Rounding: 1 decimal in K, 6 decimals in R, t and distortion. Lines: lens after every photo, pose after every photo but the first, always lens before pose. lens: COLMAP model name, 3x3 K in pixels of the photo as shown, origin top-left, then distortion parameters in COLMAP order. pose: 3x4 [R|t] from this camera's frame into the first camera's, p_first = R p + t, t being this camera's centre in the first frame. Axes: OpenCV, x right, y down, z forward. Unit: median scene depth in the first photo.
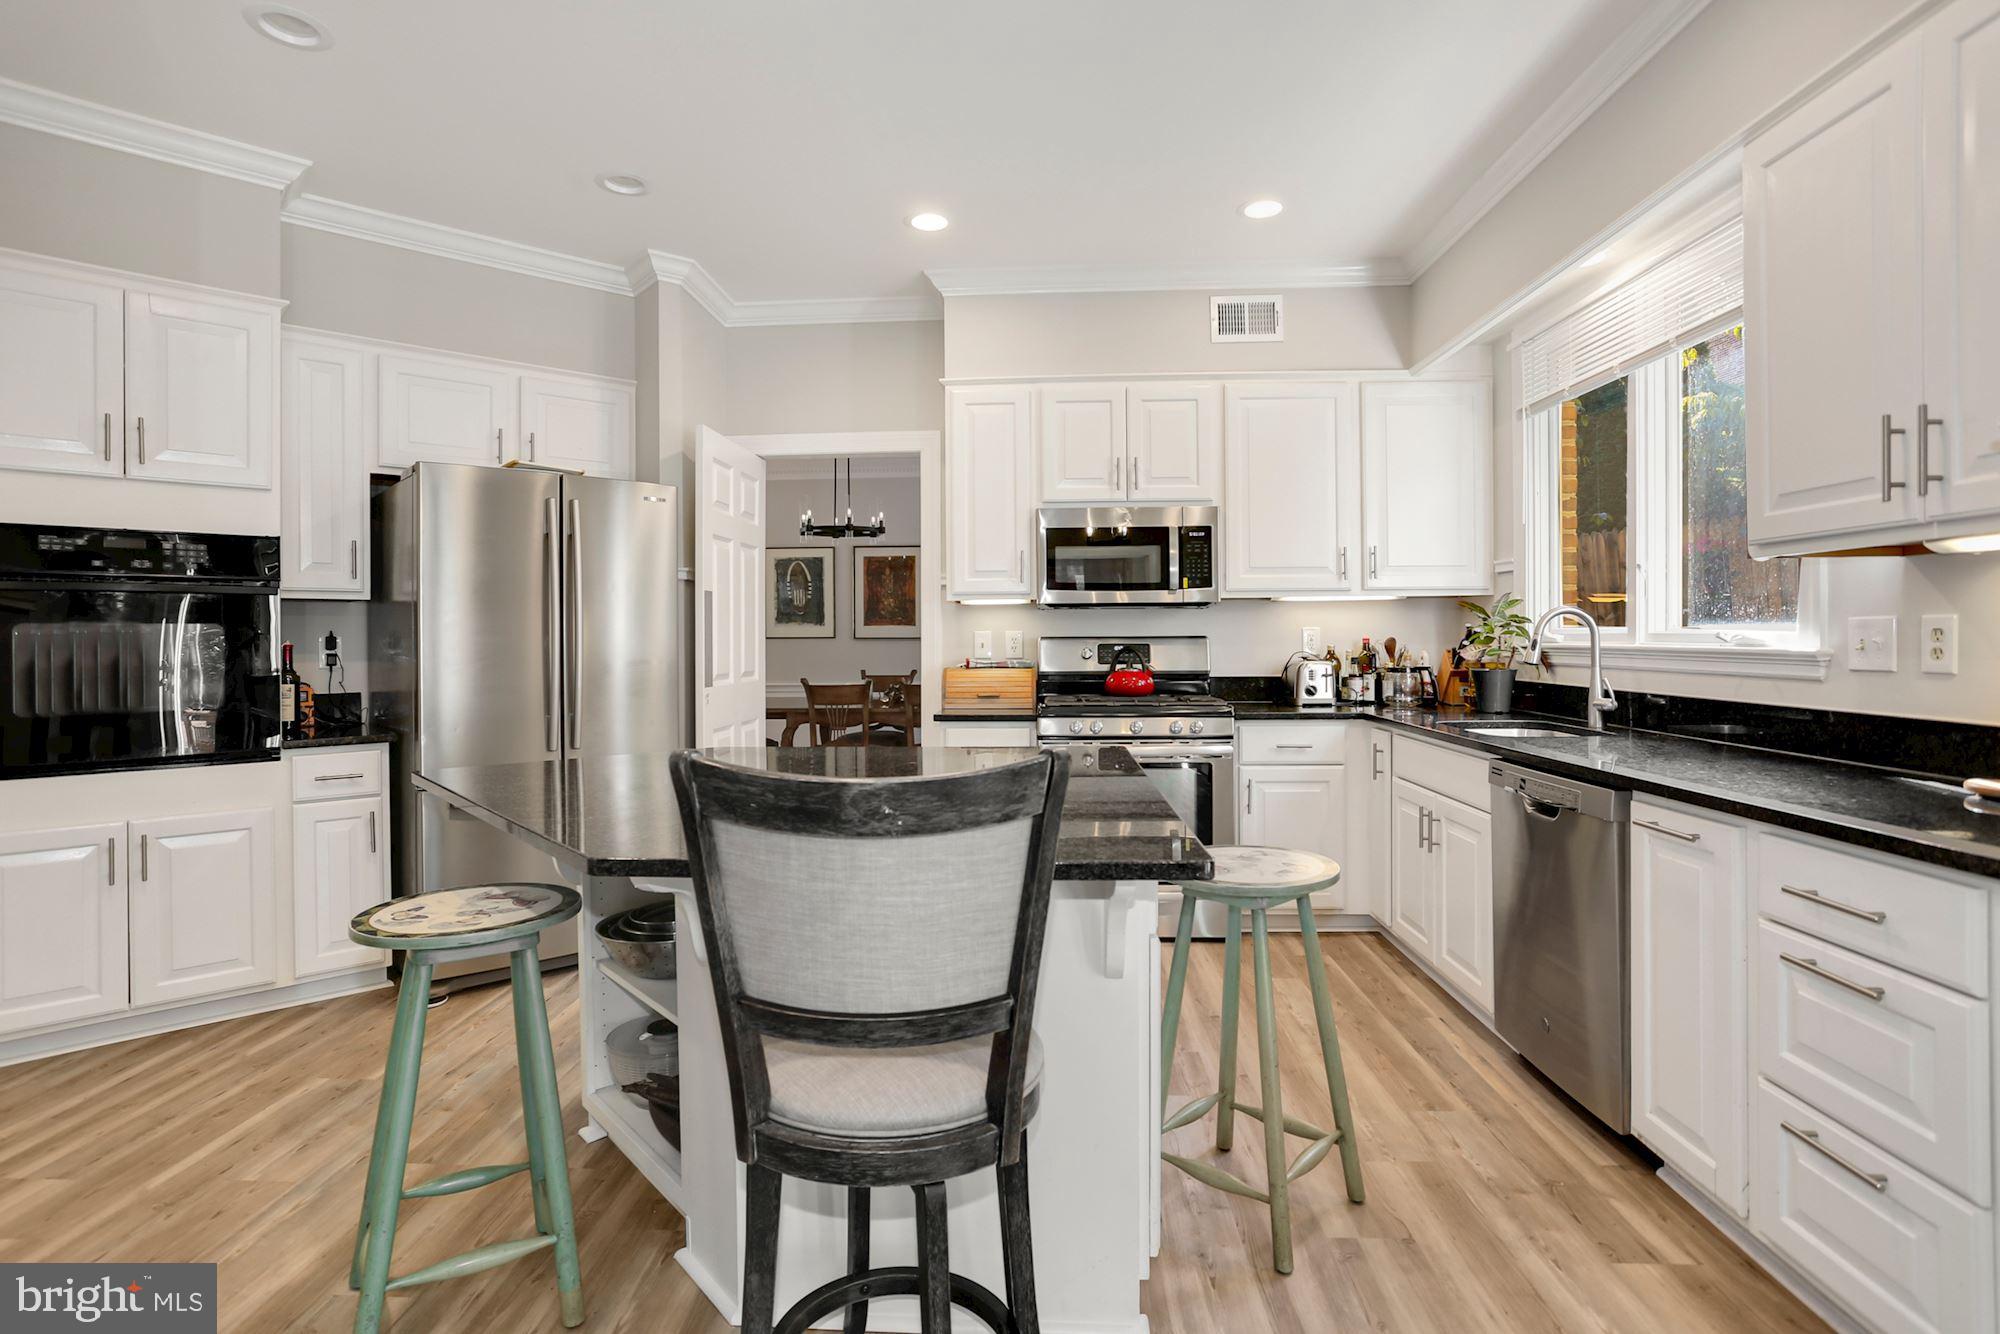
lens RADIAL K [[988.1, 0, 1001.7], [0, 988.1, 649.1], [0, 0, 1]] dist [0.000606, 0.000611]
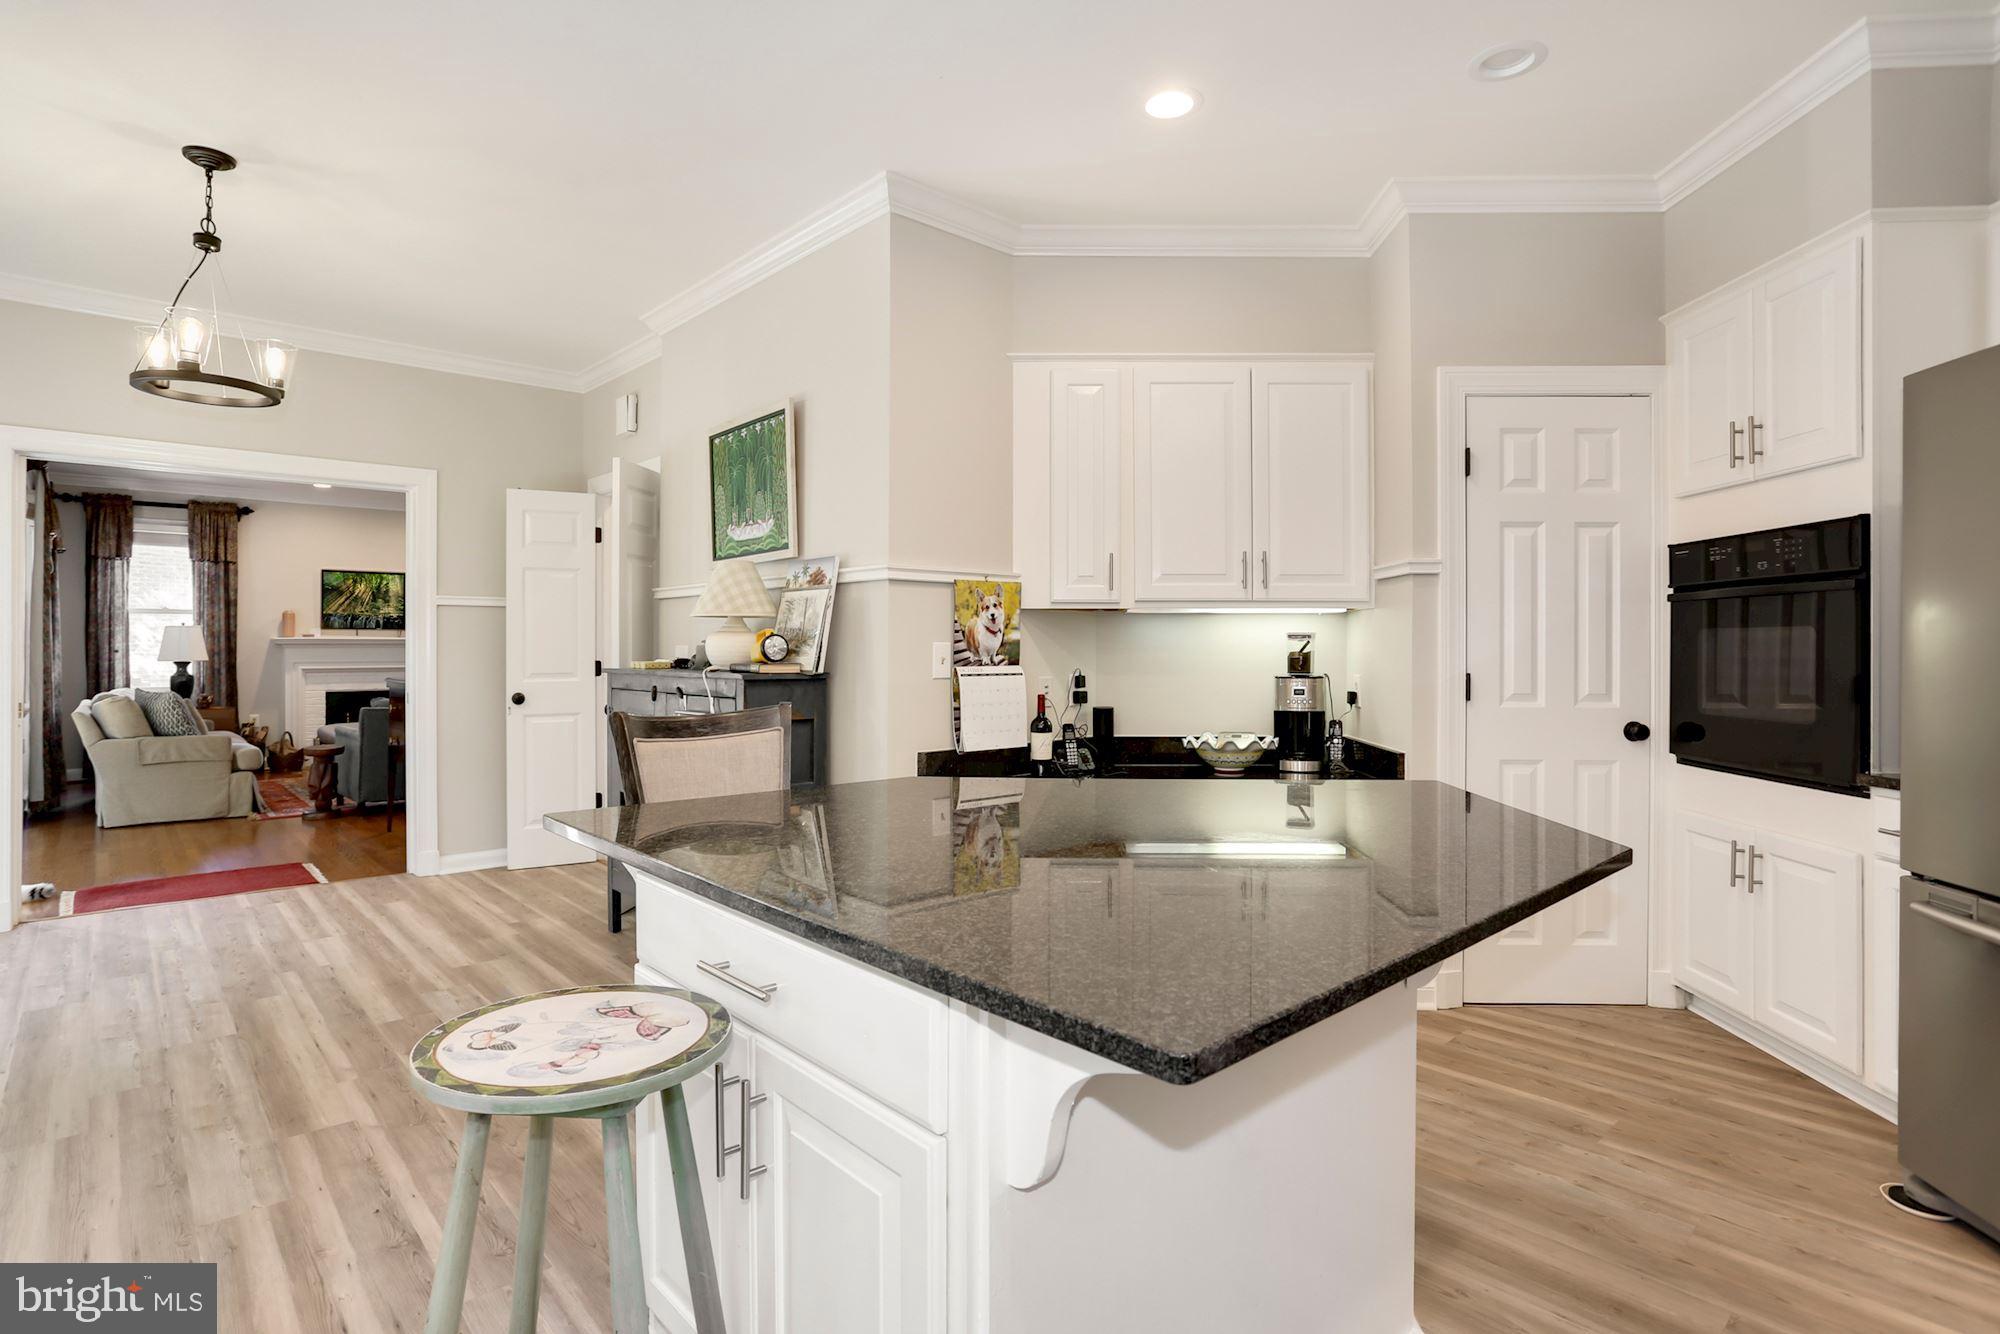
lens RADIAL K [[988.1, 0, 999.2], [0, 988.1, 650.4], [0, 0, 1]] dist [0.000606, 0.000611]
pose [[-0.709660, 0.006842, -0.704511, 0.356592], [-0.005499, 0.999869, 0.015250, -0.014814], [0.704523, 0.014697, -0.709529, 1.220980]]
